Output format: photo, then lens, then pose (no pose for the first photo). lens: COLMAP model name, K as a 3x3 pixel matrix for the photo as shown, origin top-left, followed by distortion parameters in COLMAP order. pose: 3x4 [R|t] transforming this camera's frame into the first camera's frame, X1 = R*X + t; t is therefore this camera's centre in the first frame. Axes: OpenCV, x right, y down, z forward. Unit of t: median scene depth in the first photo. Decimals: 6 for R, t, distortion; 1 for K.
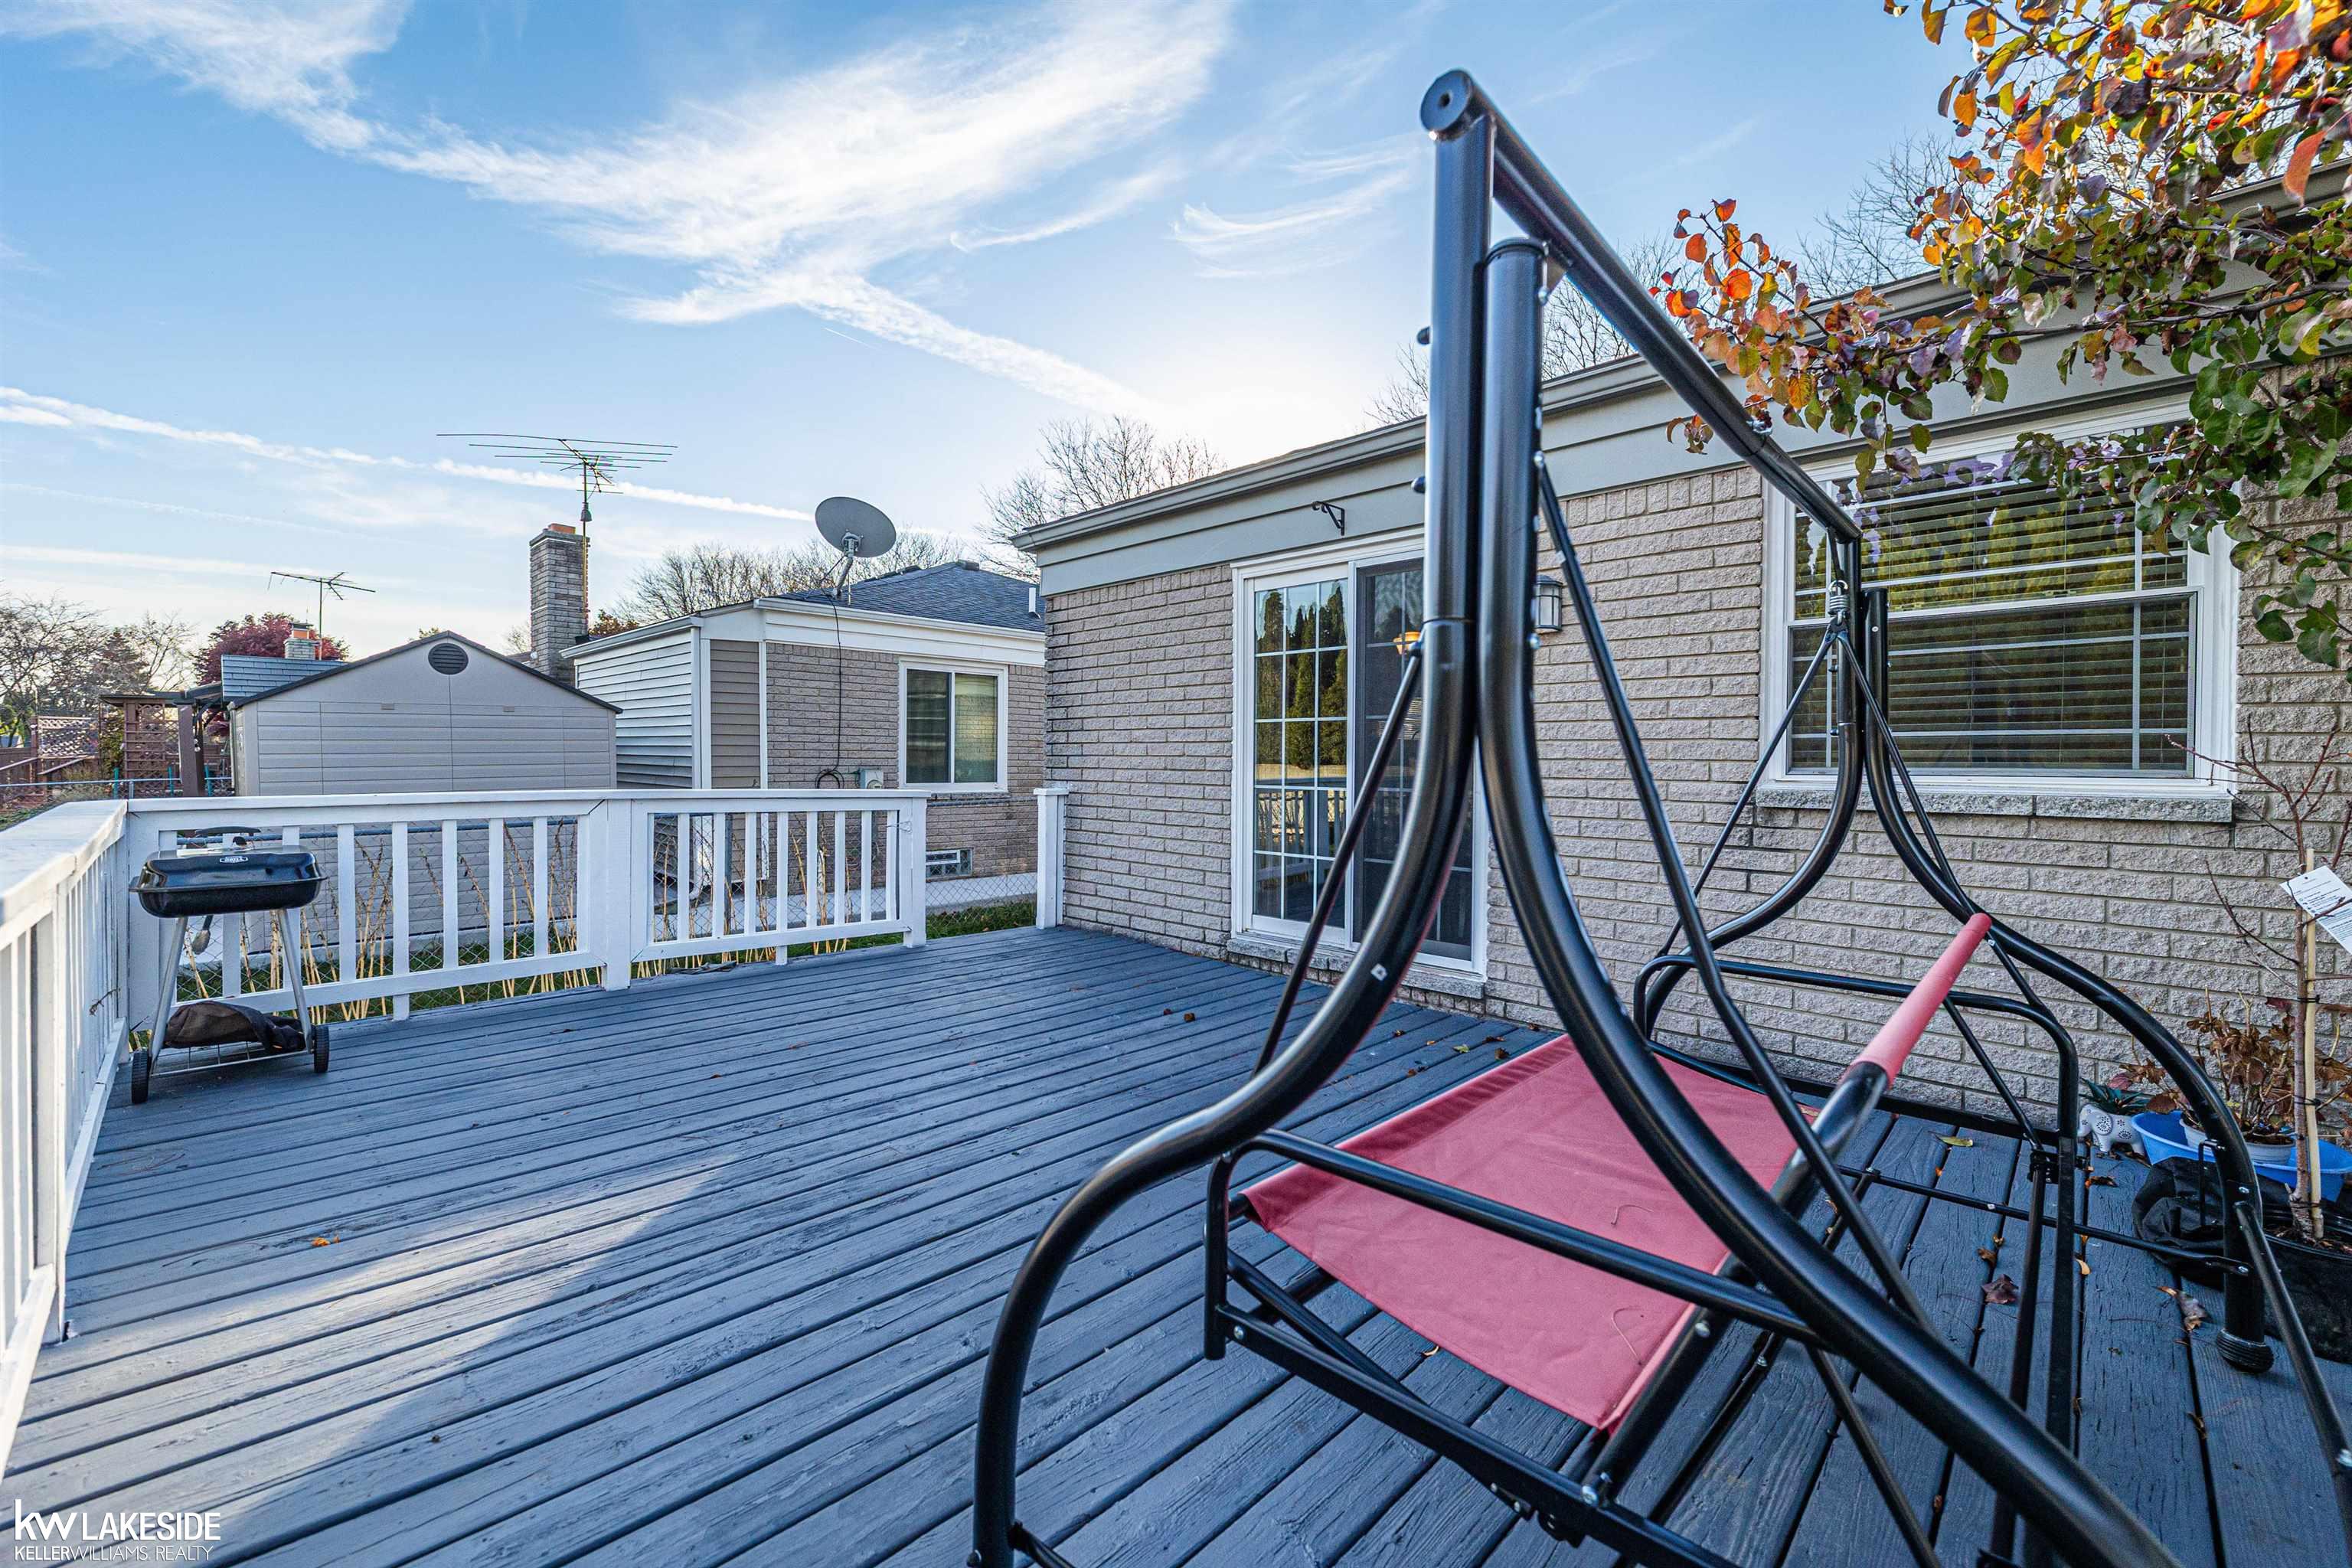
lens RADIAL K [[947.6, 0, 1189.9], [0, 947.6, 757.1], [0, 0, 1]] dist [-0.001785, -0.000285]
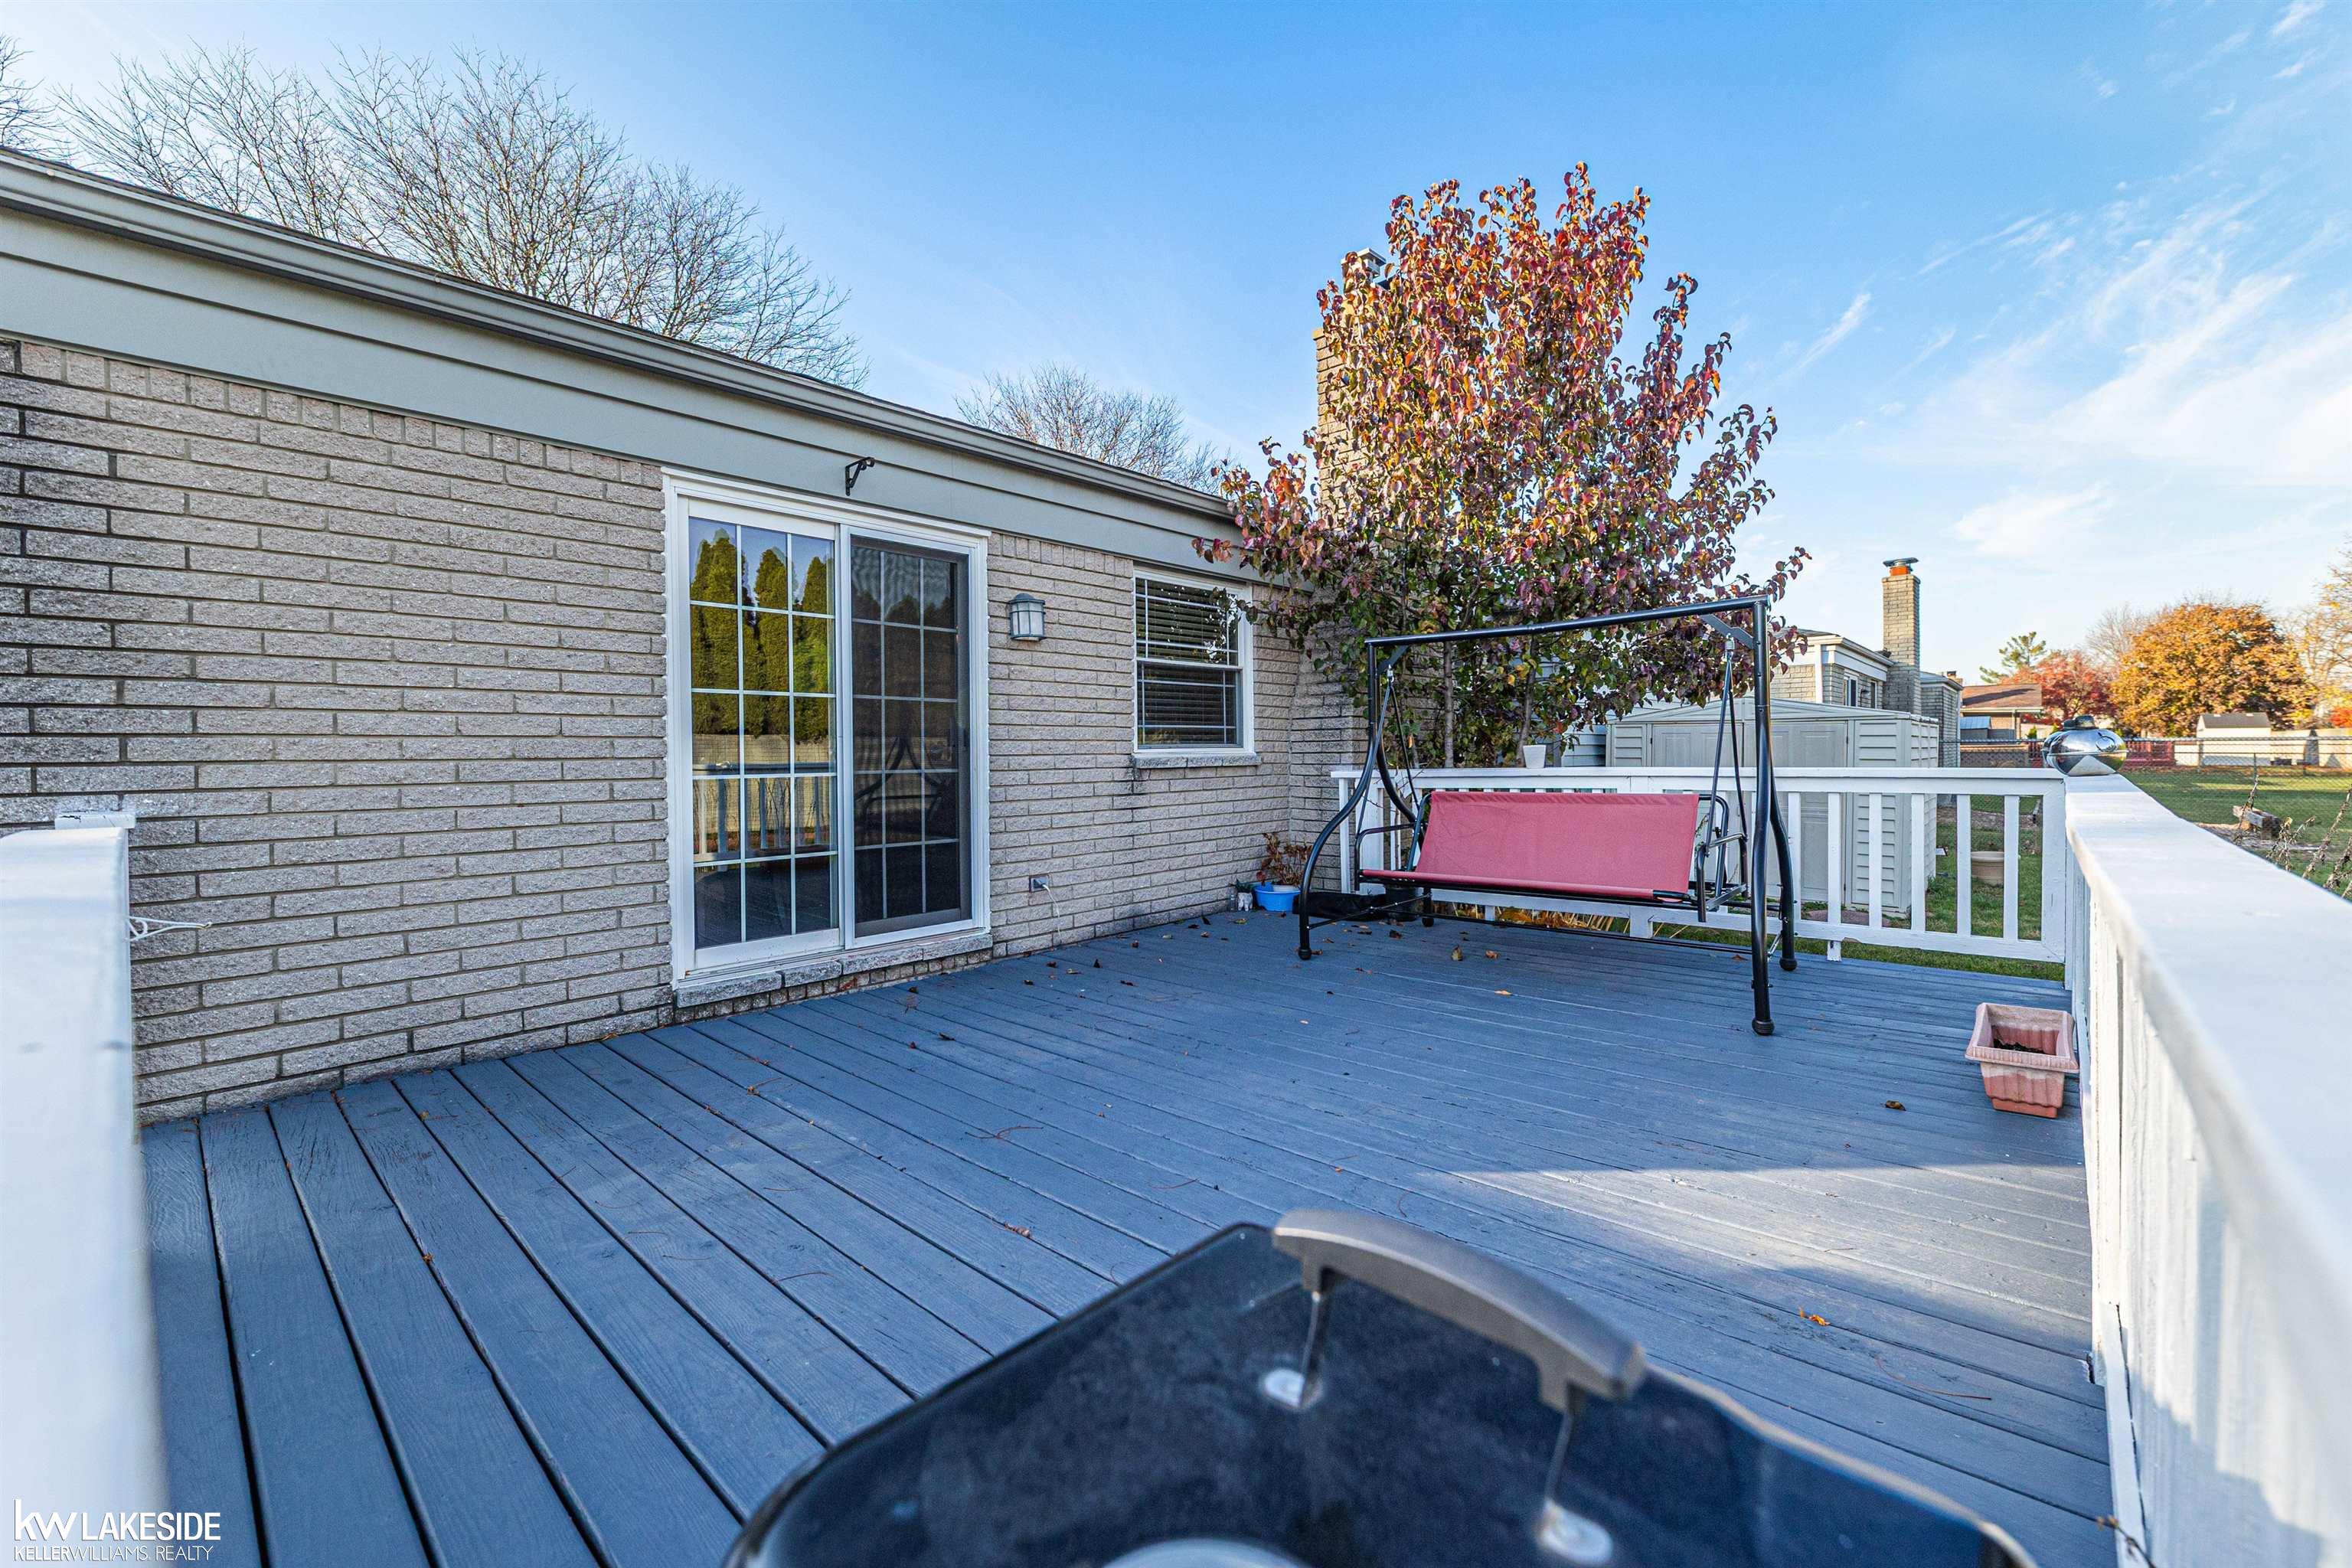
lens RADIAL K [[947.6, 0, 1189.9], [0, 947.6, 757.1], [0, 0, 1]] dist [-0.001785, -0.000285]
pose [[-0.028767, -0.016828, 0.999444, -0.730592], [0.002514, 0.999854, 0.016908, 0.003100], [-0.999583, 0.002999, -0.028721, 0.671104]]
